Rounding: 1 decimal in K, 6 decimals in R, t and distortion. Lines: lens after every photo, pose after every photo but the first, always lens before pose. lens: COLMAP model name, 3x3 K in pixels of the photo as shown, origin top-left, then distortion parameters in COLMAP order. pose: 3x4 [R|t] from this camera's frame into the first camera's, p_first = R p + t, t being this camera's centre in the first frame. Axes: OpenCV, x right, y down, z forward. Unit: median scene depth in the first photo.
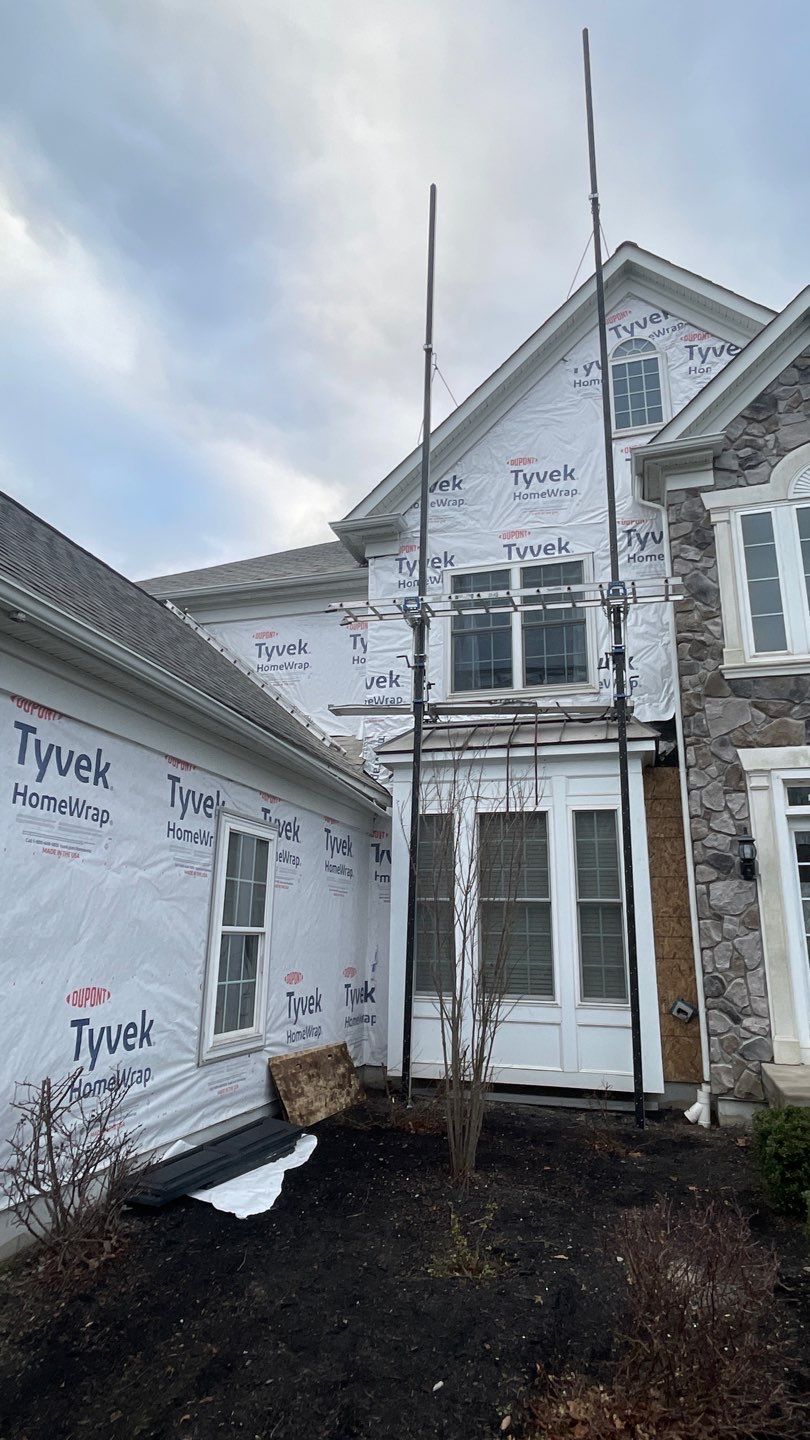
lens RADIAL K [[799.5, 0, 402.7], [0, 799.5, 716.7], [0, 0, 1]] dist [0.032134, -0.062453]
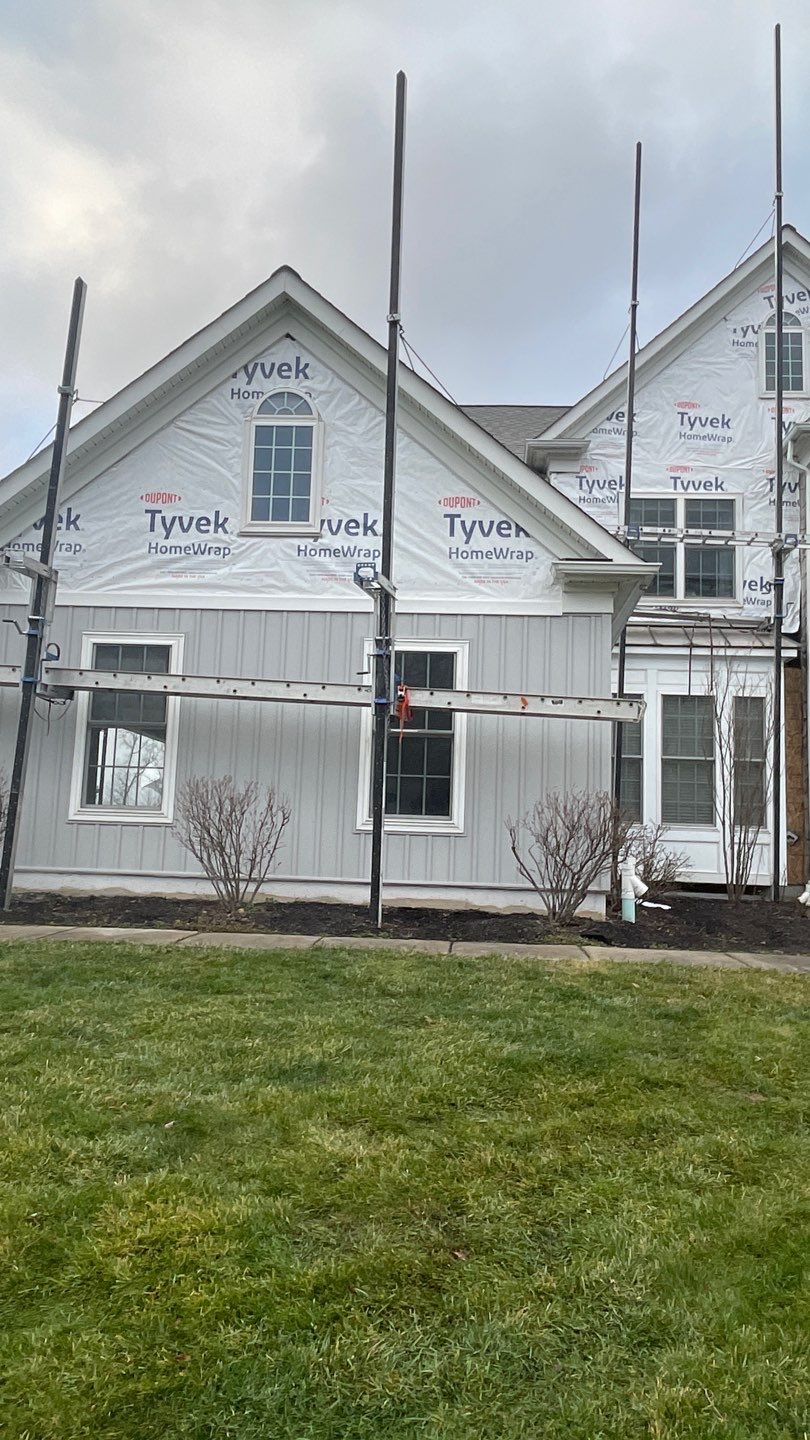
lens RADIAL K [[1054.8, 0, 403.7], [0, 1054.8, 713.5], [0, 0, 1]] dist [0.042859, -0.091625]
pose [[0.974615, 0.046544, 0.218997, -0.715477], [-0.078644, 0.986992, 0.140224, -0.062244], [-0.209622, -0.153887, 0.965597, -0.623192]]
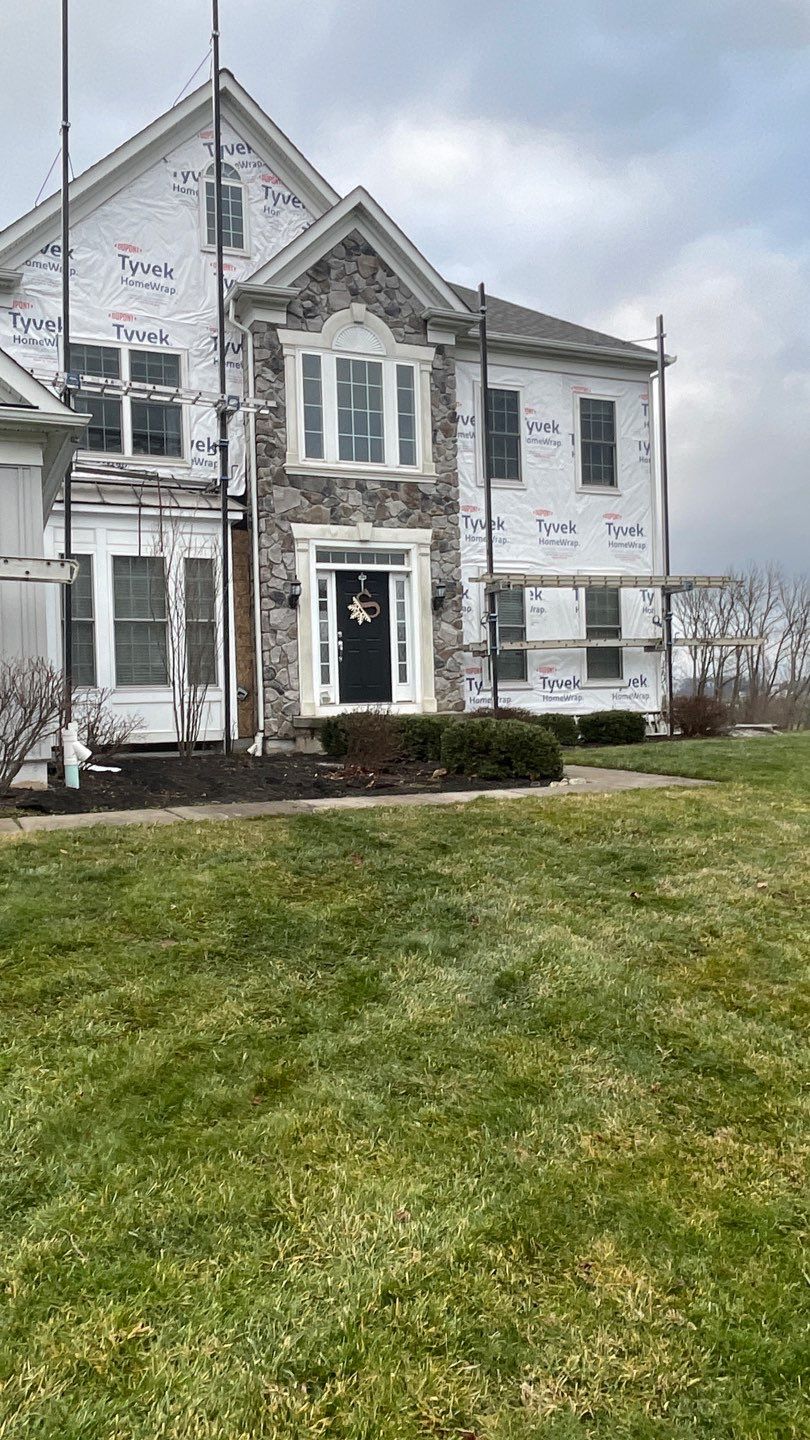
lens RADIAL K [[1054.8, 0, 403.7], [0, 1054.8, 713.5], [0, 0, 1]] dist [0.042859, -0.091625]
pose [[0.761046, -0.039491, 0.647495, -0.674356], [-0.132629, 0.967588, 0.214901, -0.063746], [-0.634995, -0.249427, 0.731141, -0.630630]]
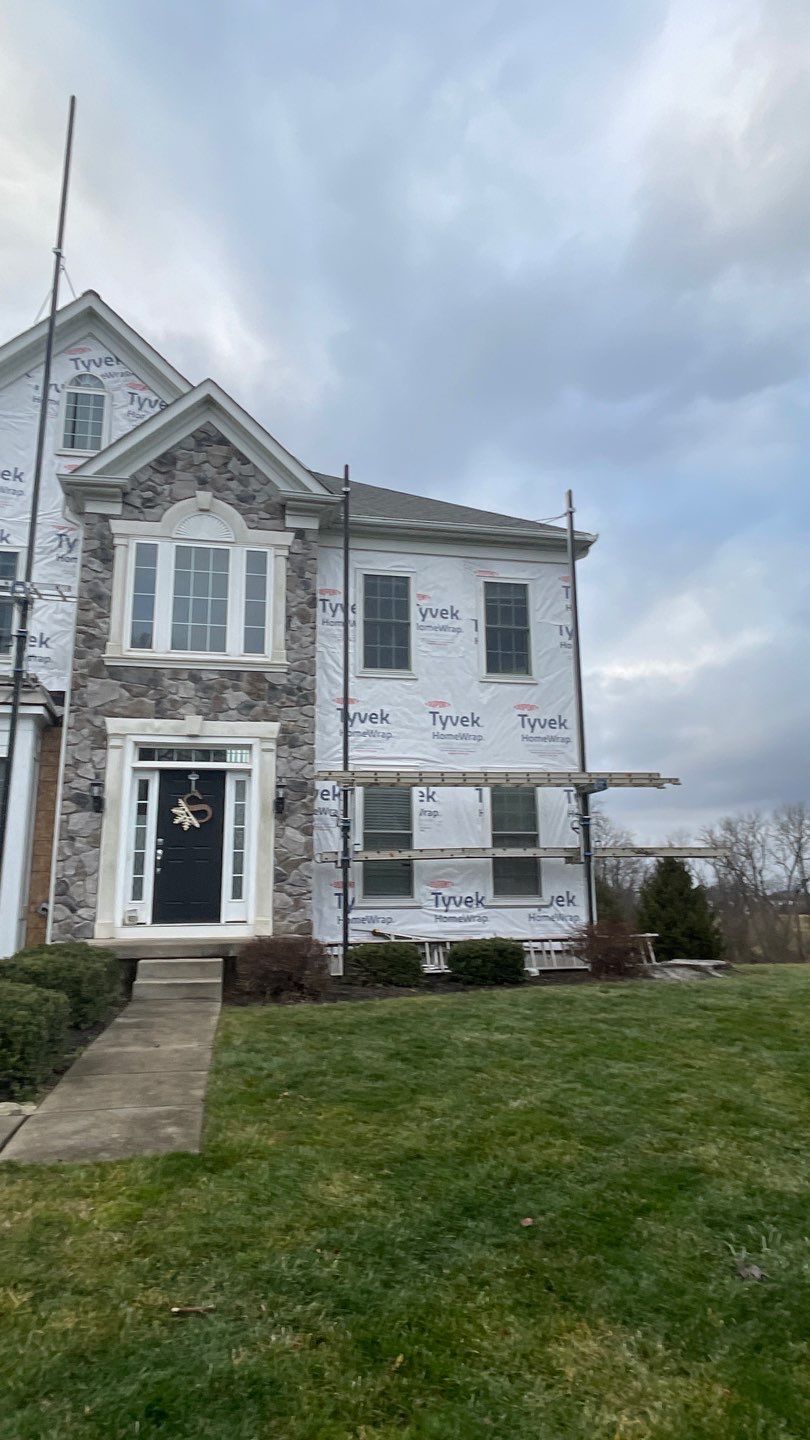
lens RADIAL K [[859.8, 0, 400.7], [0, 859.8, 715.6], [0, 0, 1]] dist [0.043181, -0.088151]
pose [[0.885678, 0.076772, 0.457909, 0.177771], [-0.100717, 0.994519, 0.028065, -0.050929], [-0.453244, -0.070976, 0.888556, -0.493186]]
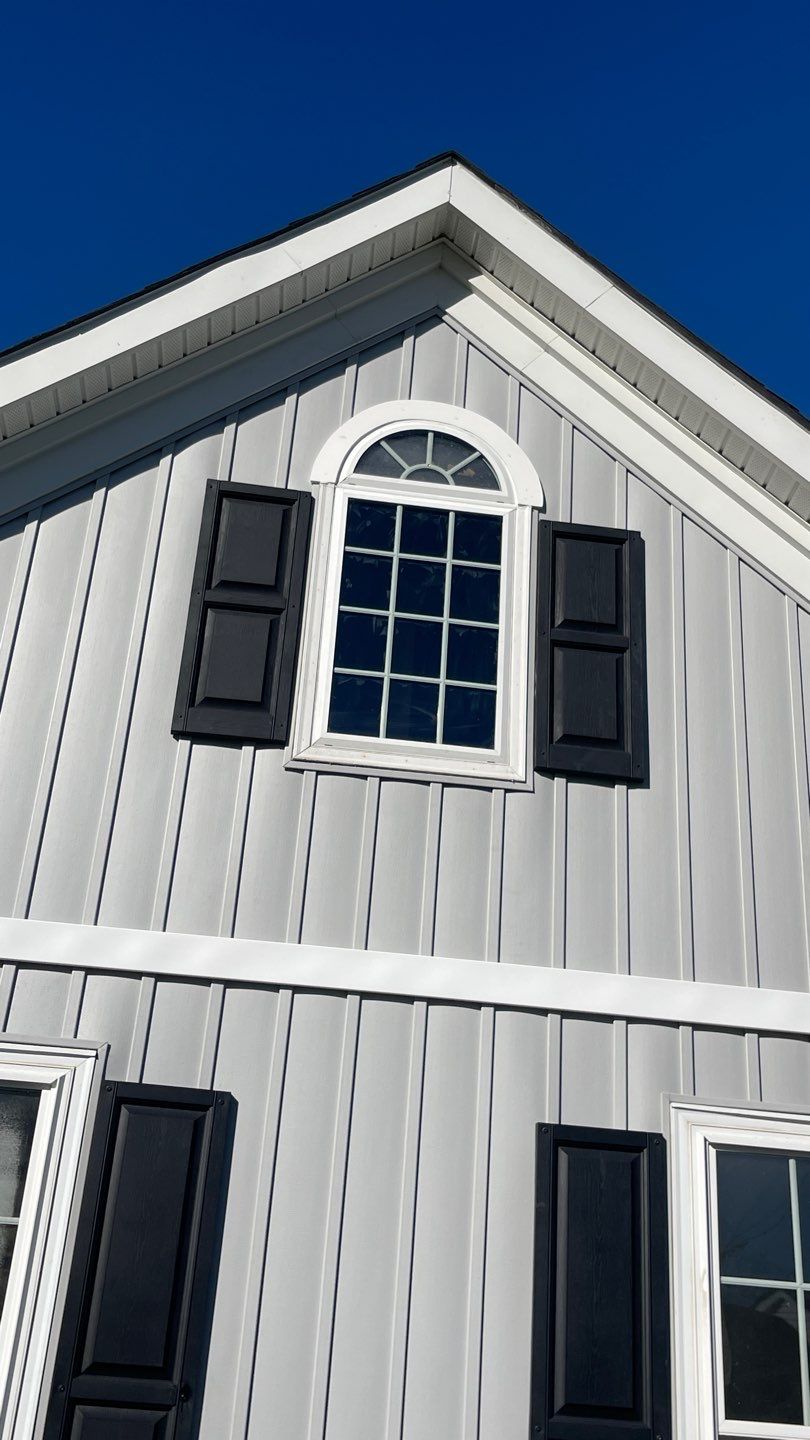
lens RADIAL K [[1647.1, 0, 403.3], [0, 1647.1, 623.1], [0, 0, 1]] dist [0.054507, -0.042089]
pose [[0.917345, 0.233029, 0.322763, 0.122185], [-0.149707, 0.953194, -0.262696, -0.296757], [-0.368872, 0.192663, 0.909294, 0.572357]]
